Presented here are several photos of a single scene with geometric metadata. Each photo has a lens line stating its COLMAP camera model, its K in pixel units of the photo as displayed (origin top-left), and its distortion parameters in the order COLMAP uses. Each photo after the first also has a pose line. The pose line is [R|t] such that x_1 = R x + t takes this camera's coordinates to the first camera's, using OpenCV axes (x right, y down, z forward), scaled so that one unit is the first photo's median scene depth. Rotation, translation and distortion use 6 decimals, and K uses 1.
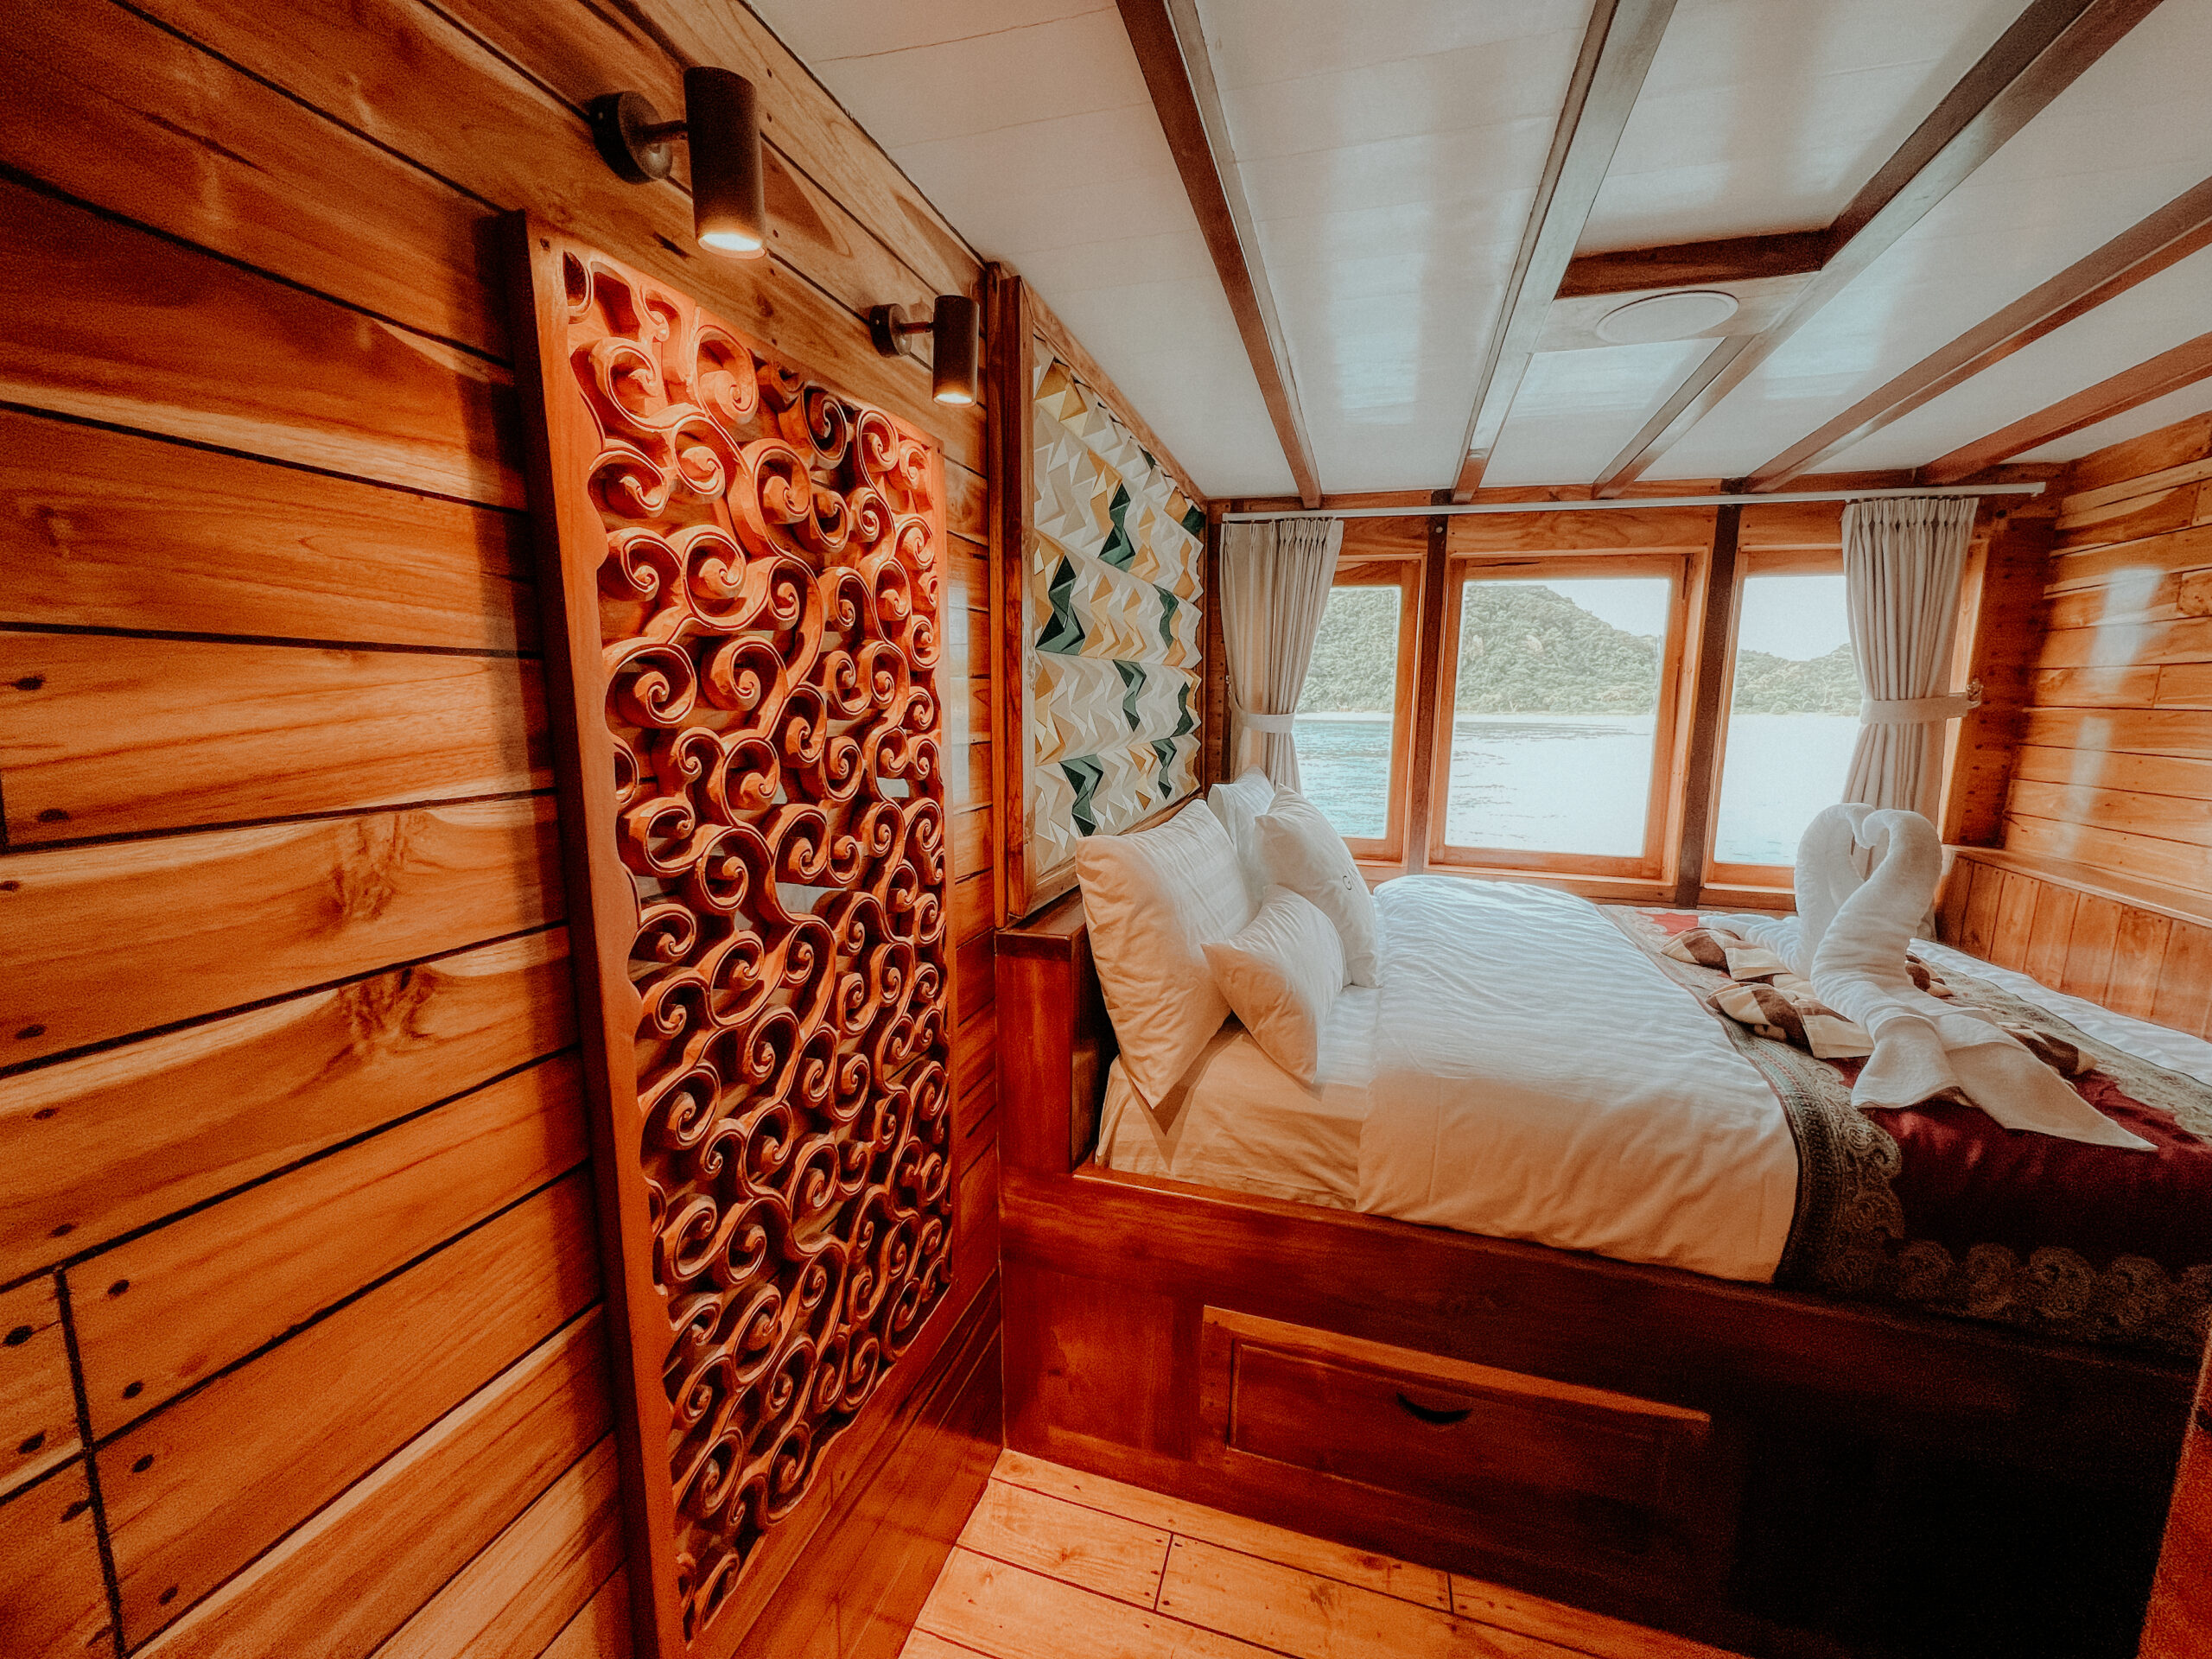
lens RADIAL K [[899.8, 0, 1105.4], [0, 899.8, 831.1], [0, 0, 1]] dist [-0.004131, 0.001229]
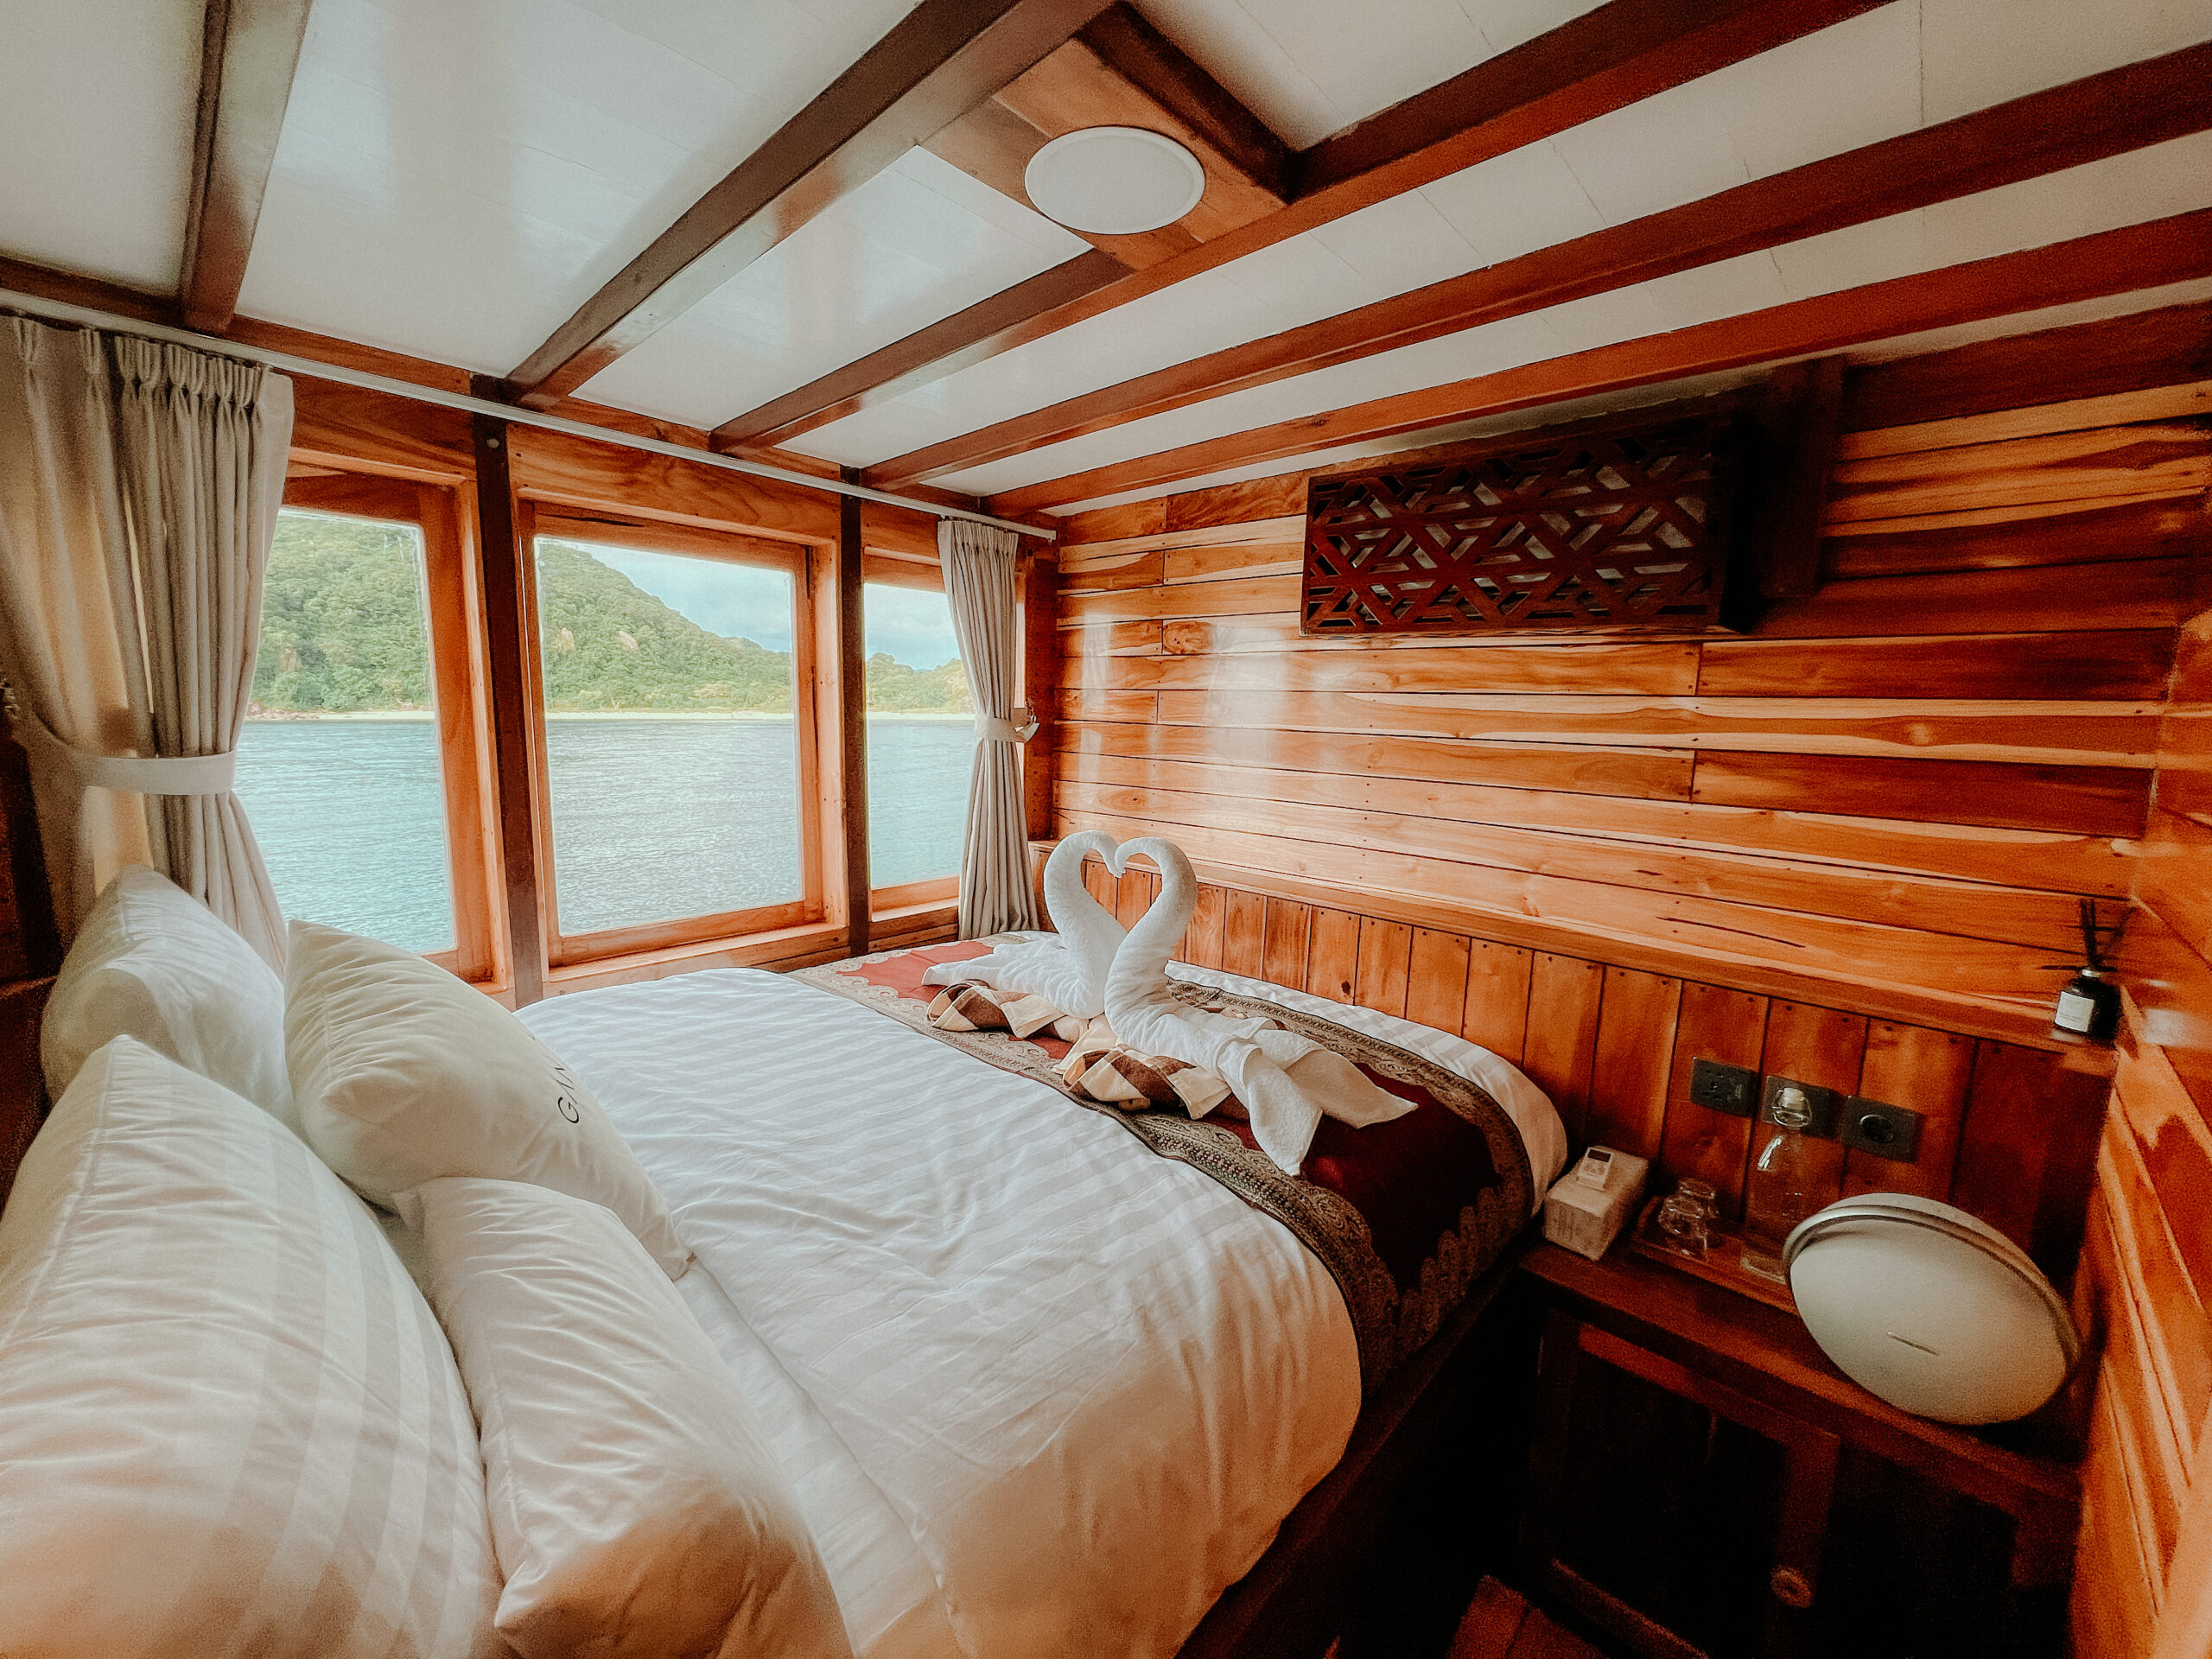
lens RADIAL K [[899.8, 0, 1115.6], [0, 899.8, 828.4], [0, 0, 1]] dist [-0.004131, 0.001229]
pose [[0.438829, -0.124209, 0.889944, -0.020802], [0.118261, 0.989769, 0.079828, -0.080413], [-0.890754, 0.070215, 0.449028, 0.396857]]
